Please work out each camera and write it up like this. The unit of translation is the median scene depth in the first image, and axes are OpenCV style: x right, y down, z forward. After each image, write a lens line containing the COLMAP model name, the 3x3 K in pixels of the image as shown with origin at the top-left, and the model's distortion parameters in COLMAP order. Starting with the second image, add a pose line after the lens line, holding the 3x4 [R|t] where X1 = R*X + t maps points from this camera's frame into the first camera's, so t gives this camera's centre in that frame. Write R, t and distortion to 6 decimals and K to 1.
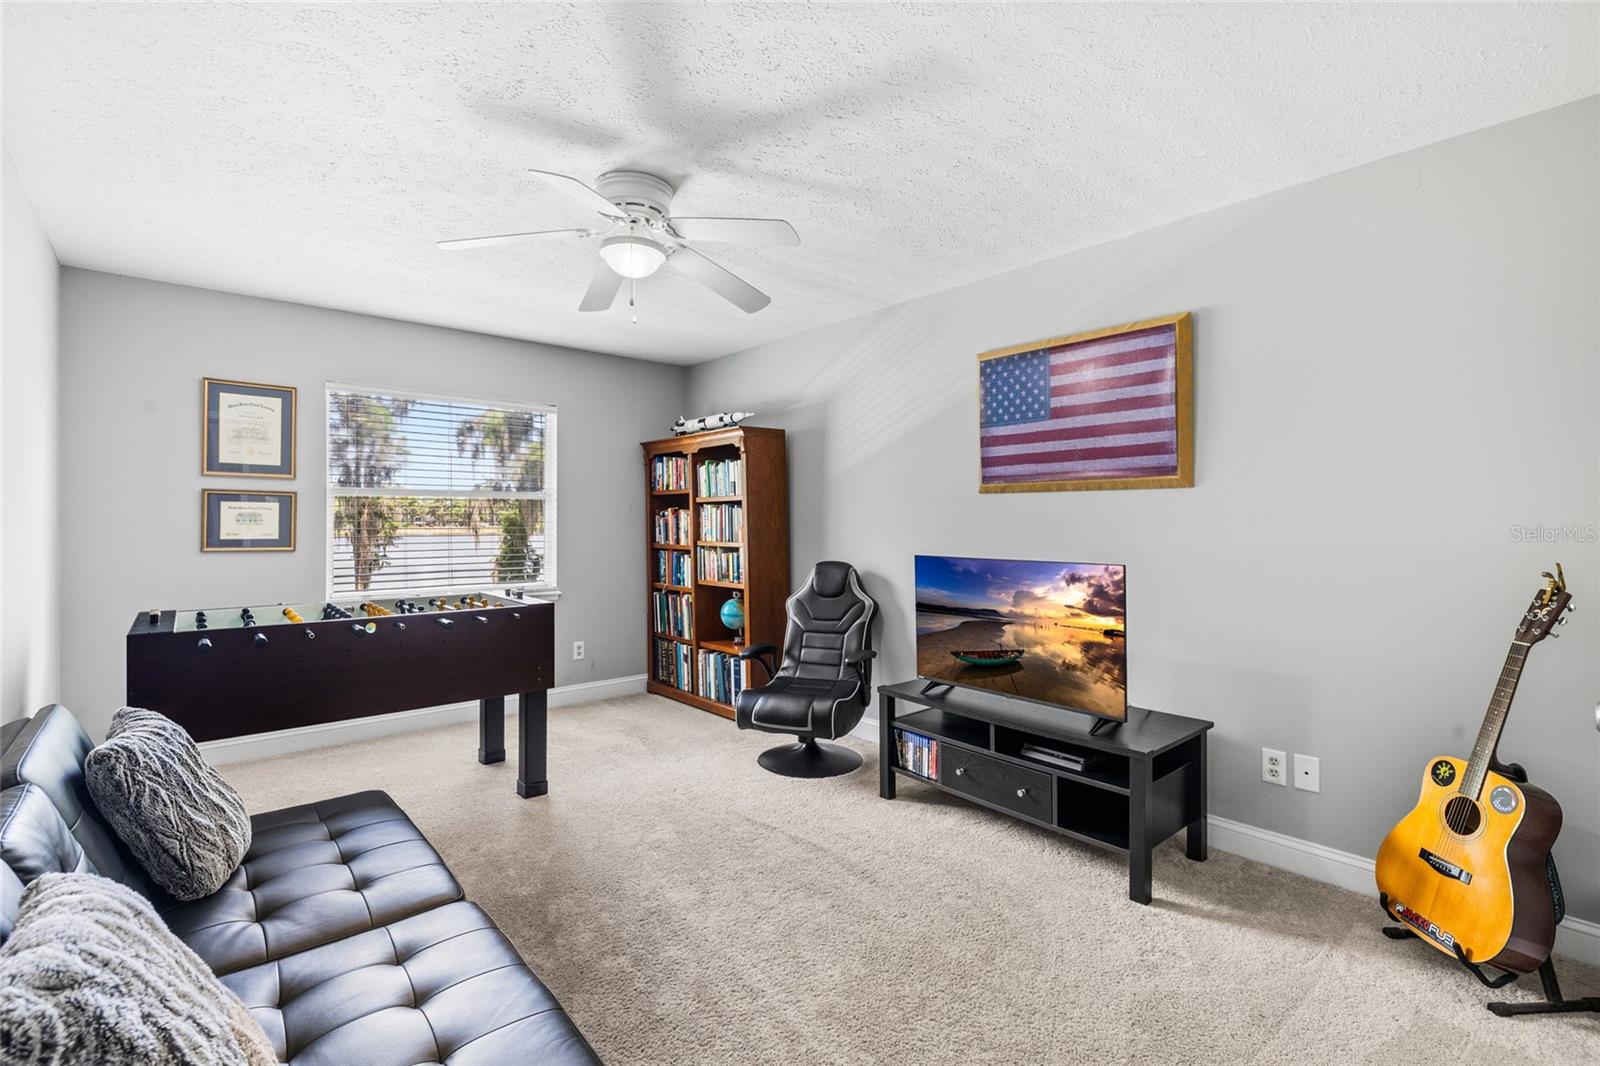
lens RADIAL K [[718.6, 0, 793.8], [0, 718.6, 520.0], [0, 0, 1]] dist [-0.003367, -0.000059]
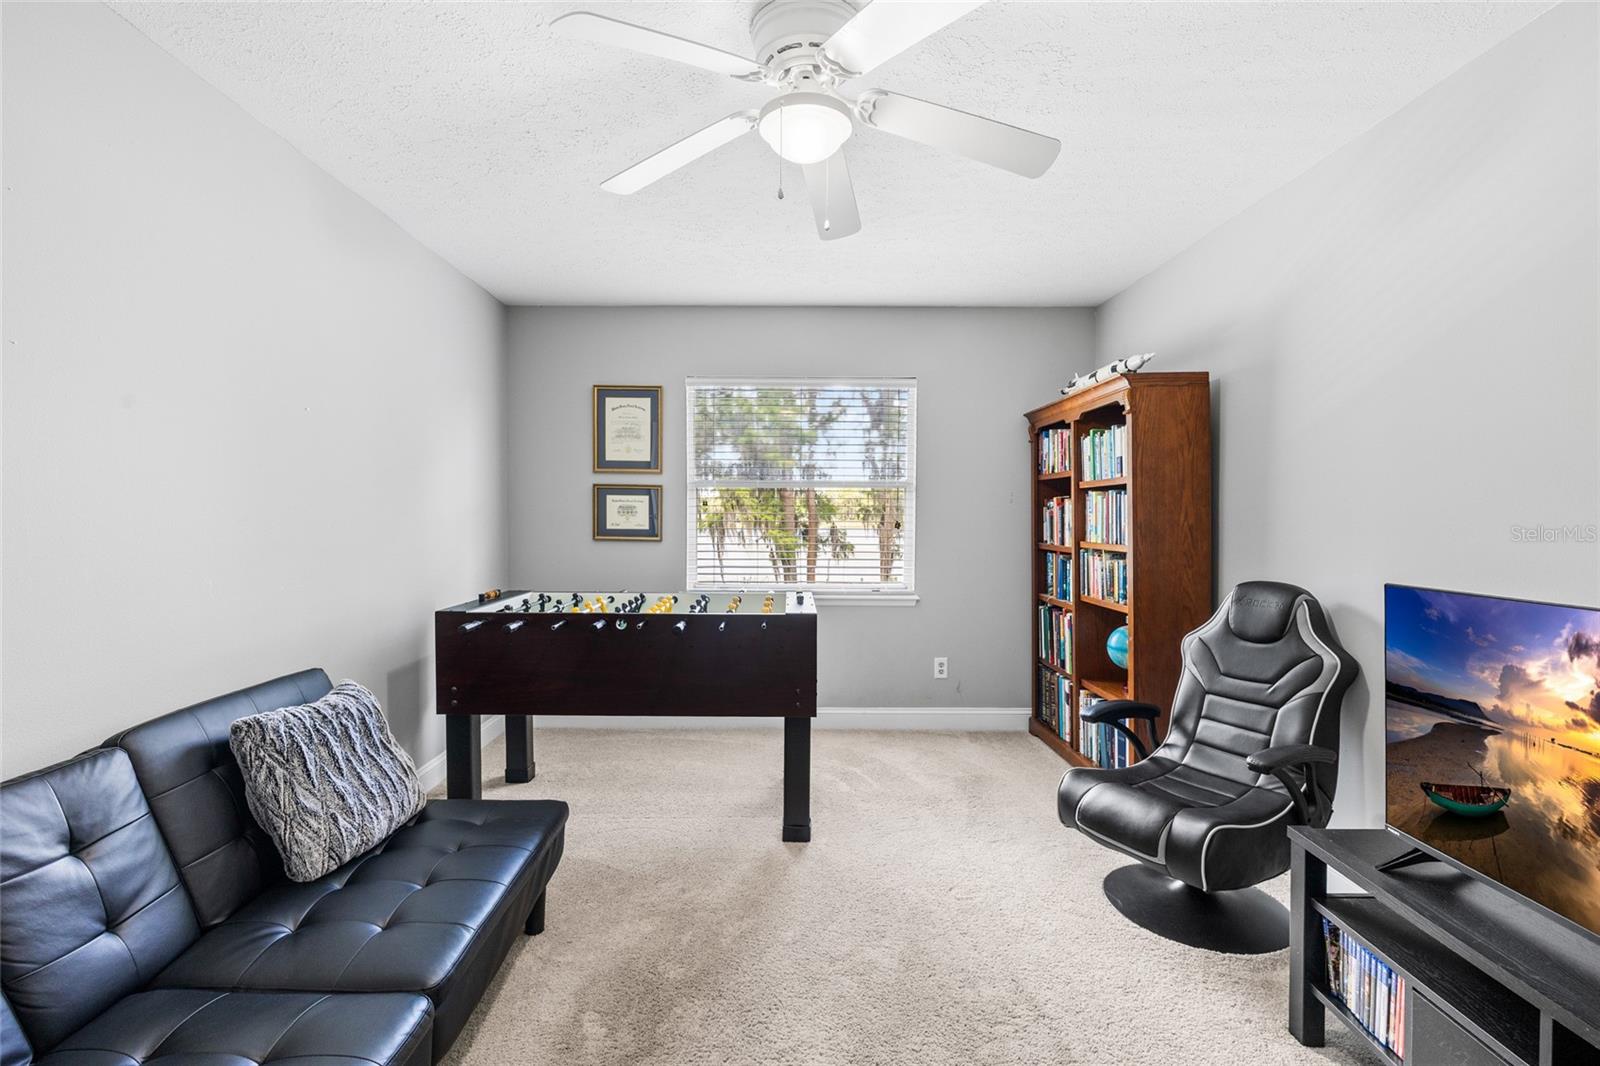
lens RADIAL K [[732.4, 0, 800.0], [0, 732.4, 533.0], [0, 0, 1]] dist [0.001313, 0.000613]
pose [[0.756423, 0.018606, -0.653818, 0.146271], [-0.002231, 0.999663, 0.025866, 0.002414], [0.654079, -0.018107, 0.756209, 0.271155]]
